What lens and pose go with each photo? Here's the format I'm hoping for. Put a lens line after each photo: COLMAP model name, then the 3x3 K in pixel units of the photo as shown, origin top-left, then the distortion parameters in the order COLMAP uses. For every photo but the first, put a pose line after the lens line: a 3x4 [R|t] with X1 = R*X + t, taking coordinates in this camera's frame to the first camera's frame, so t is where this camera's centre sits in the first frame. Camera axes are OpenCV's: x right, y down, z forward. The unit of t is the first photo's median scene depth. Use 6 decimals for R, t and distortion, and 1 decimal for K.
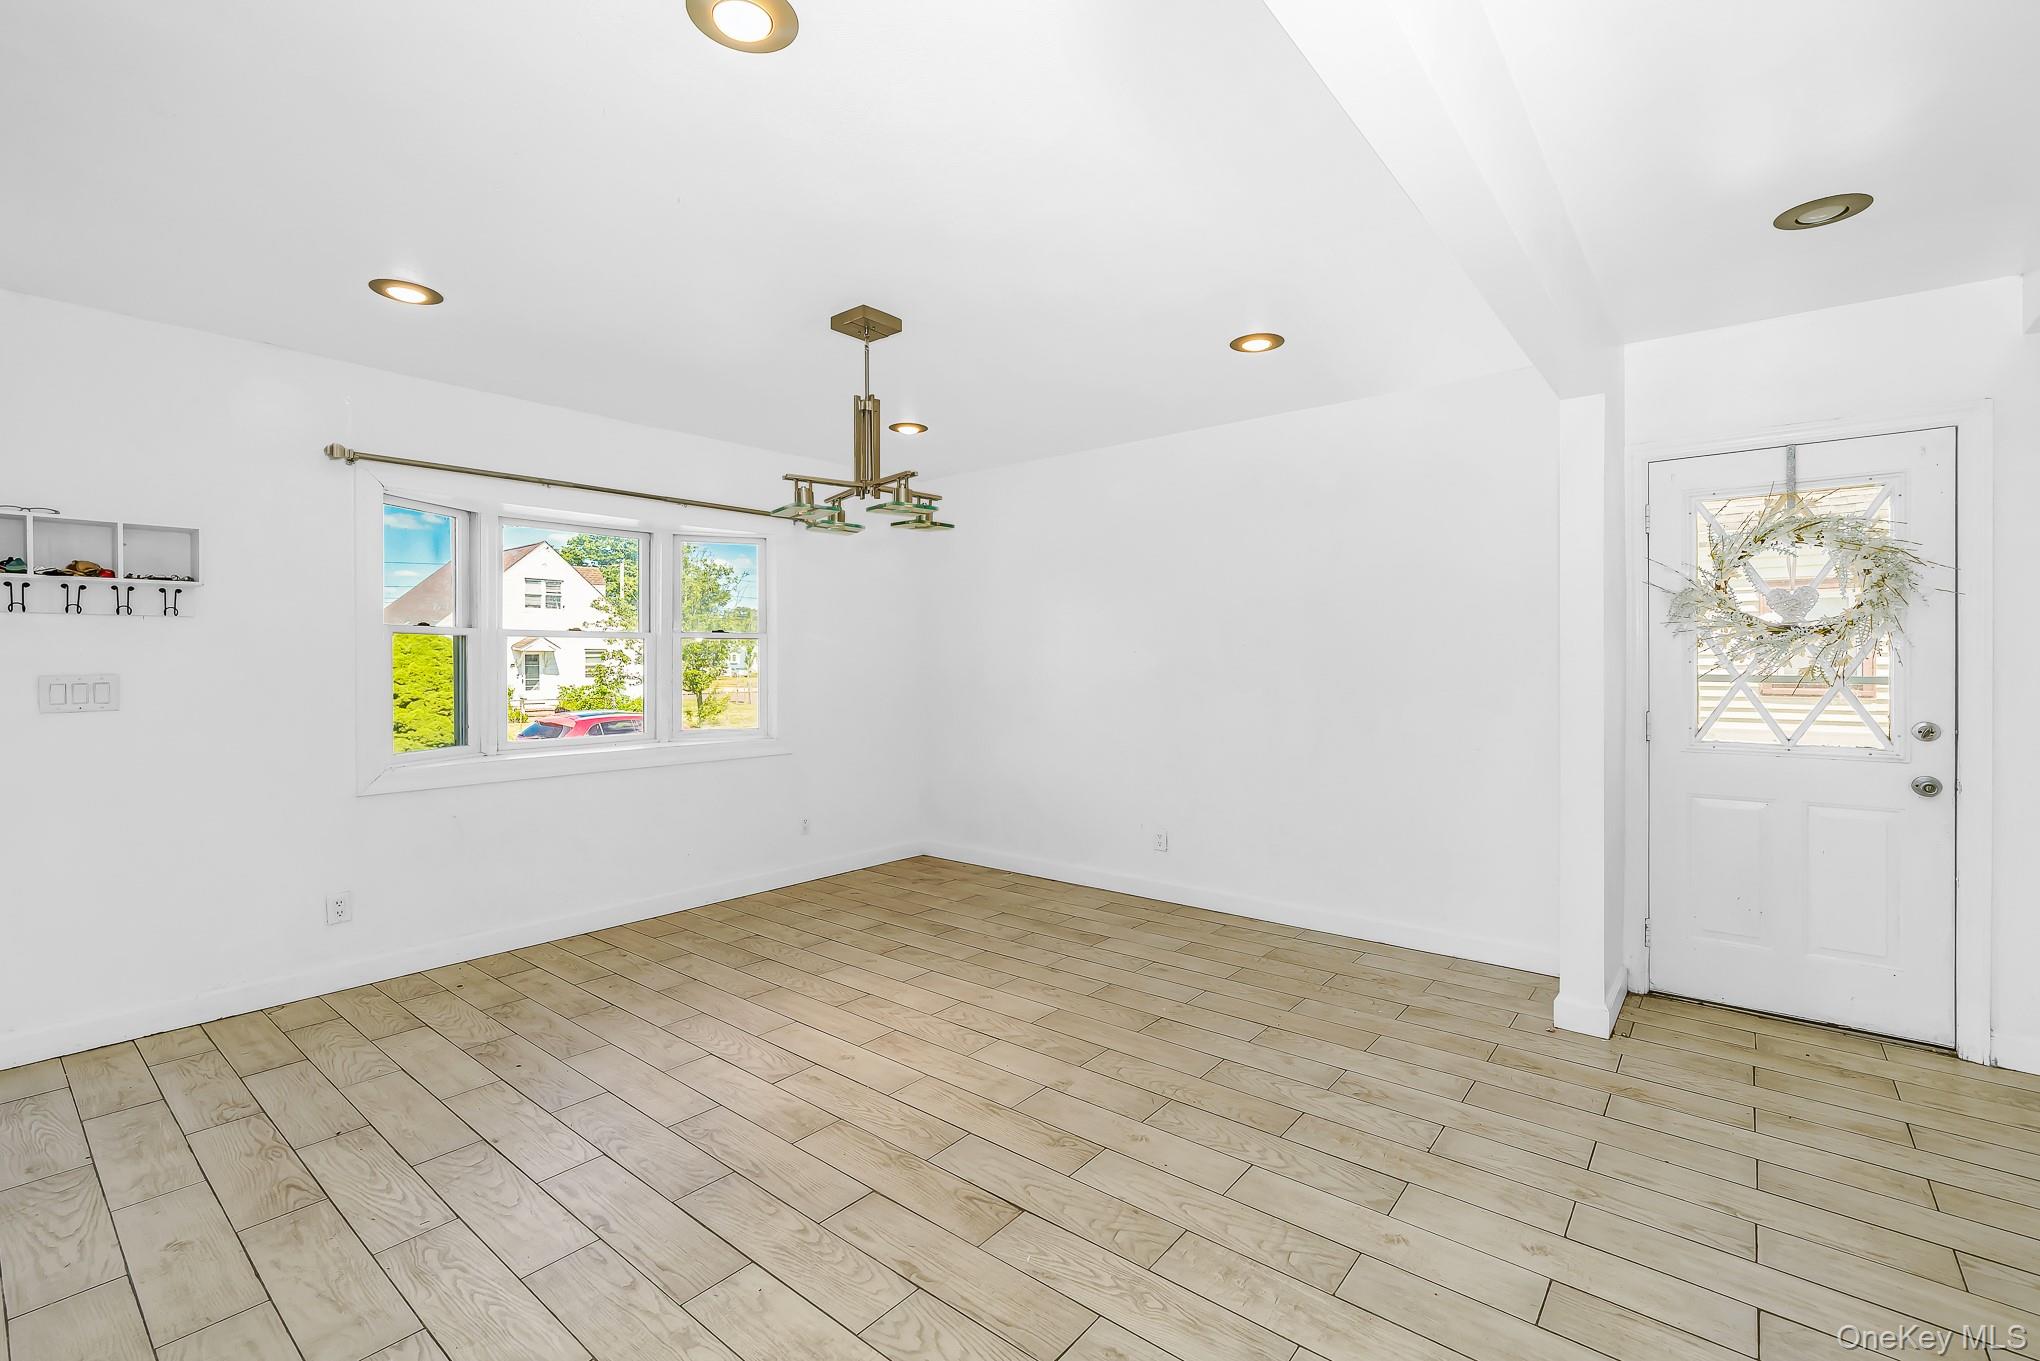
lens RADIAL K [[908.3, 0, 991.1], [0, 908.3, 663.3], [0, 0, 1]] dist [0.001274, 0.000201]
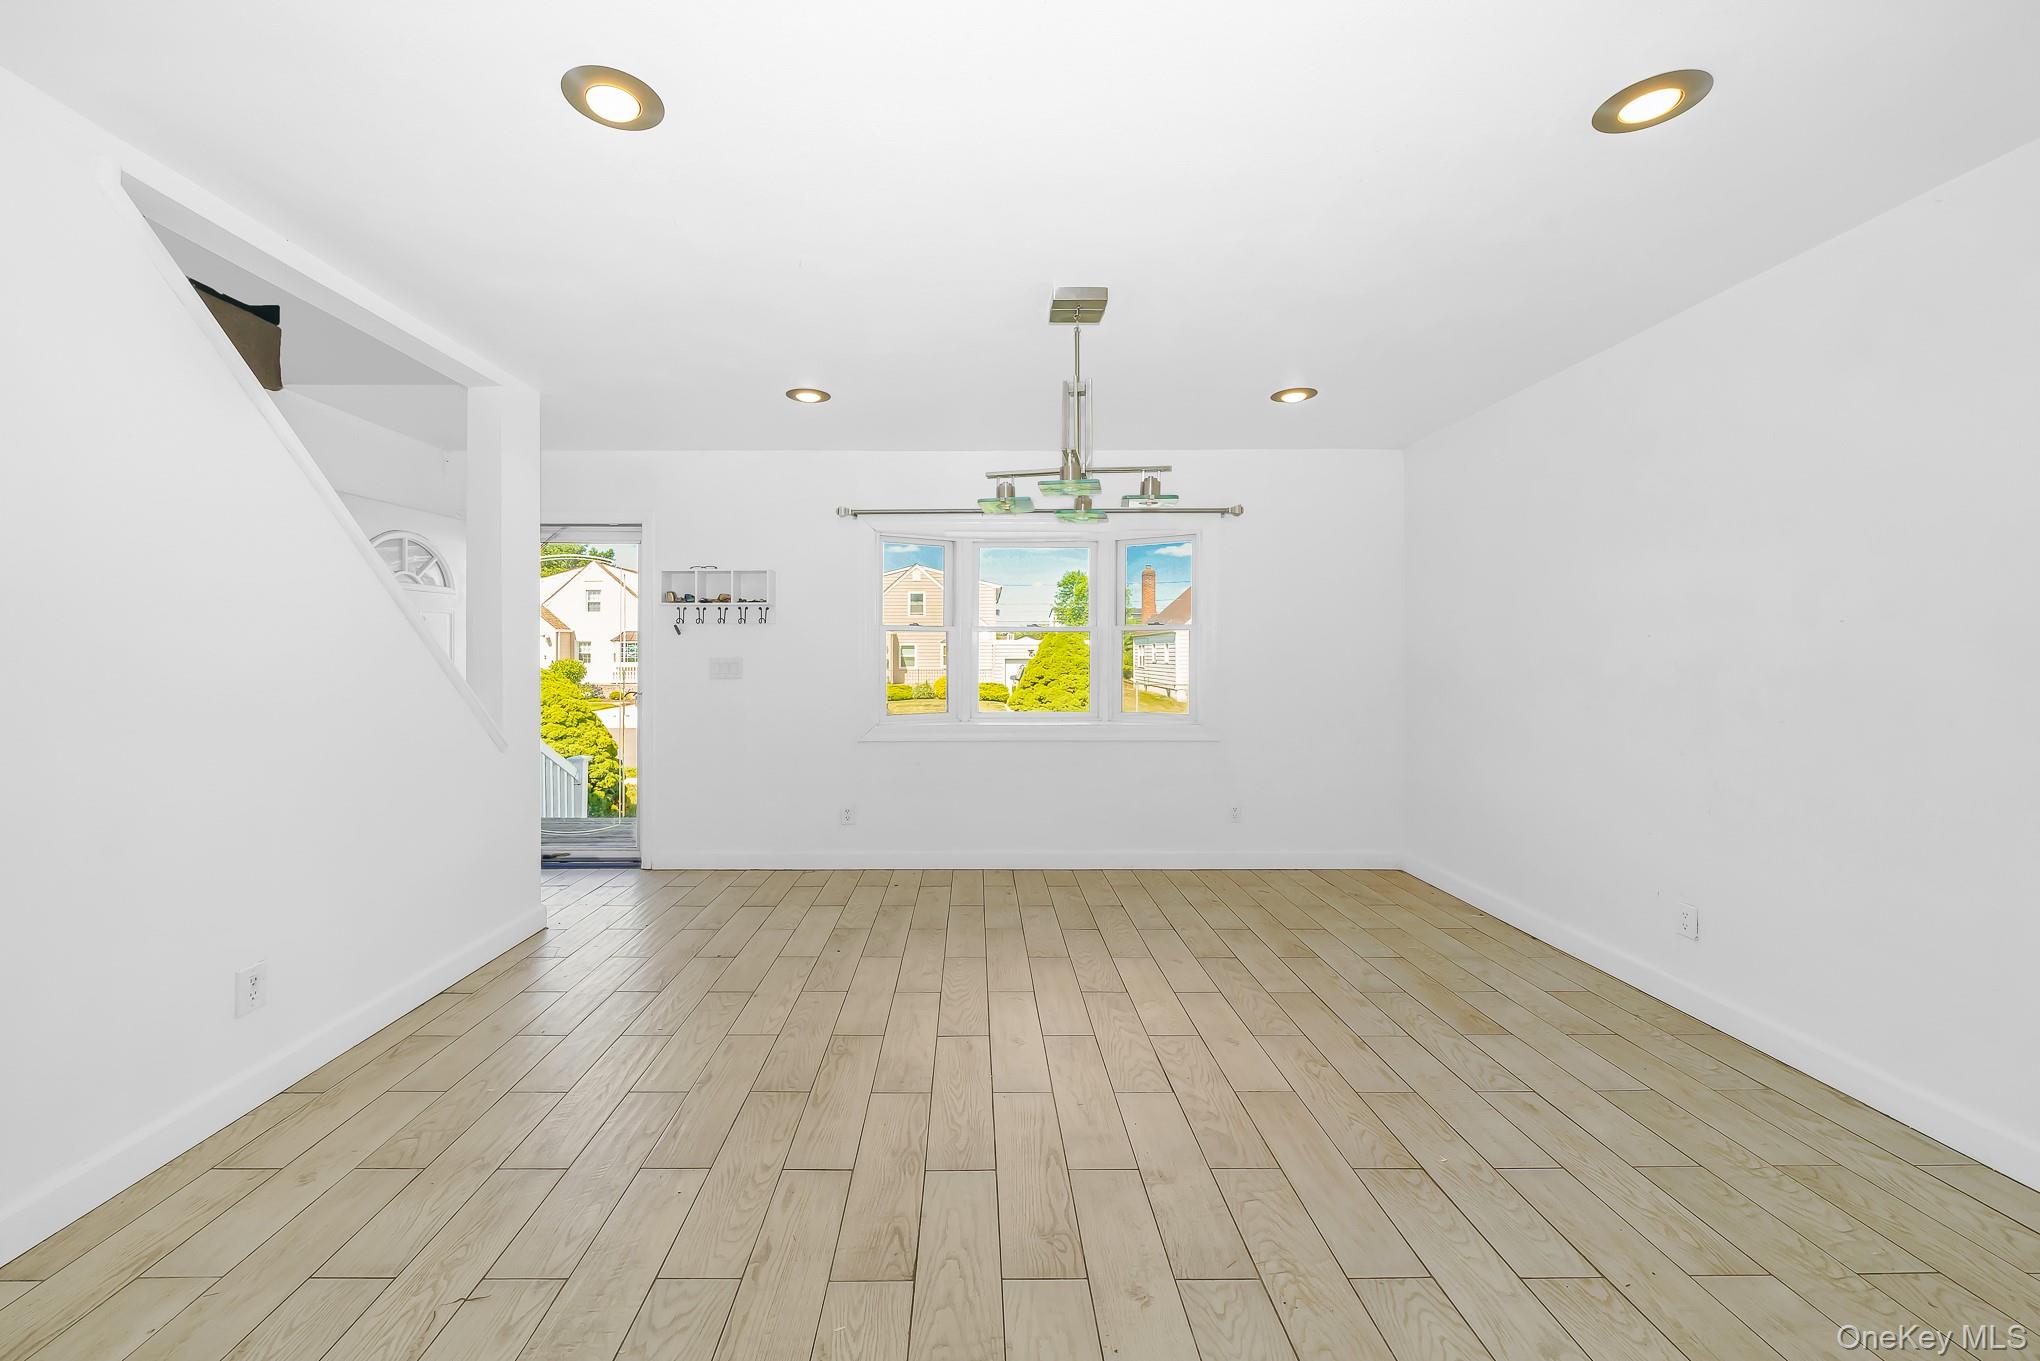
lens RADIAL K [[759.2, 0, 965.8], [0, 759.2, 652.8], [0, 0, 1]] dist [-0.003264, 0.000797]
pose [[0.646731, 0.000036, -0.762718, 0.430006], [-0.002946, 0.999993, -0.002451, 0.005572], [0.762713, 0.003833, 0.646726, 0.396601]]
